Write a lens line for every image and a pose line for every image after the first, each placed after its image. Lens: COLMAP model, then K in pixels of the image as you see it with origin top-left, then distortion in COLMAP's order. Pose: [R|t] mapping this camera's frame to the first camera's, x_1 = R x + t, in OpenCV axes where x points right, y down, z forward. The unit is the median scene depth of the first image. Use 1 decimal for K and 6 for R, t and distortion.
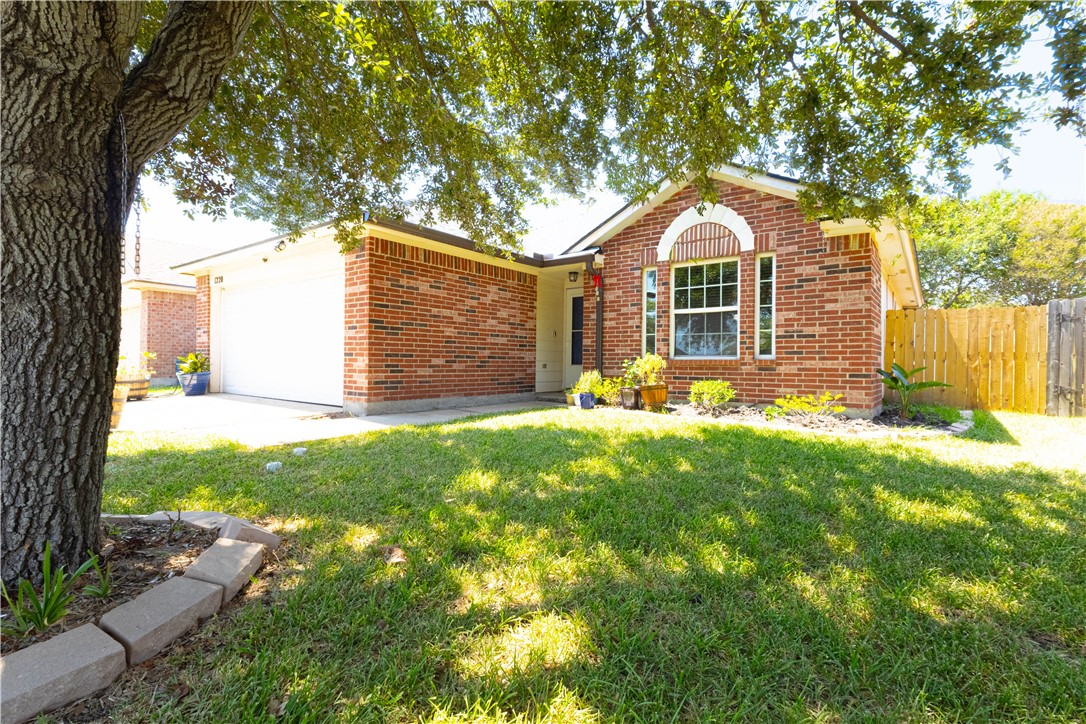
lens RADIAL K [[508.4, 0, 543.0], [0, 508.4, 362.0], [0, 0, 1]] dist [0.000850, 0.000078]
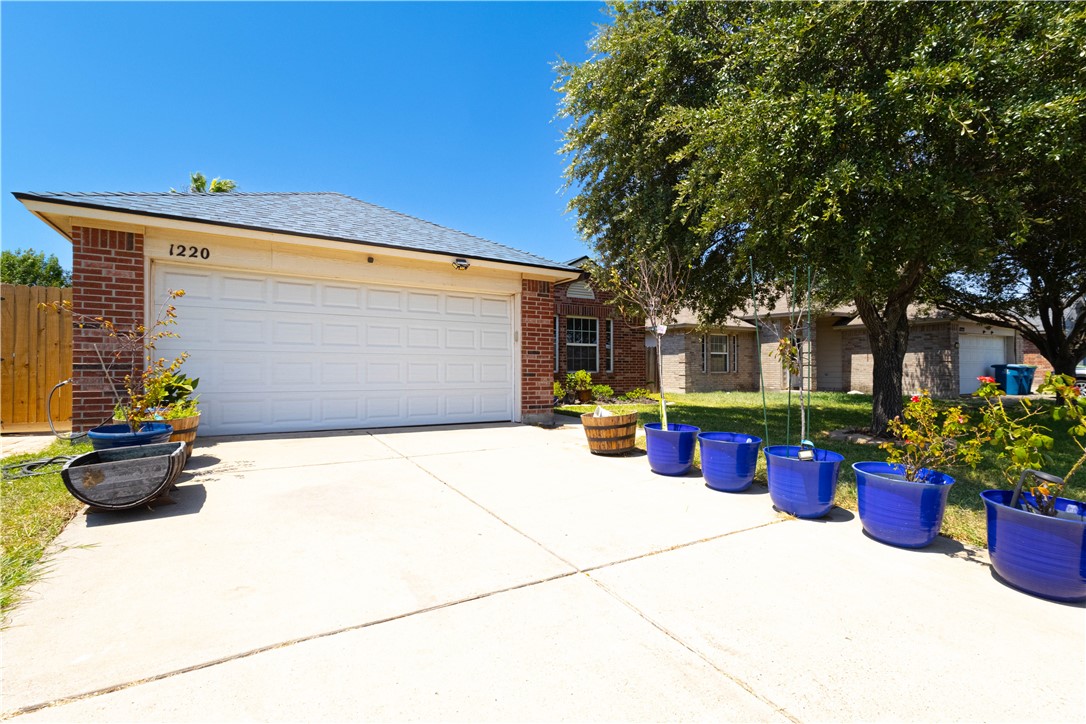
lens RADIAL K [[508.4, 0, 543.0], [0, 508.4, 362.0], [0, 0, 1]] dist [0.000850, 0.000078]
pose [[0.365241, 0.003500, 0.930906, -1.457976], [-0.004266, 0.999989, -0.002086, -0.041991], [-0.930903, -0.003209, 0.365252, 0.533238]]
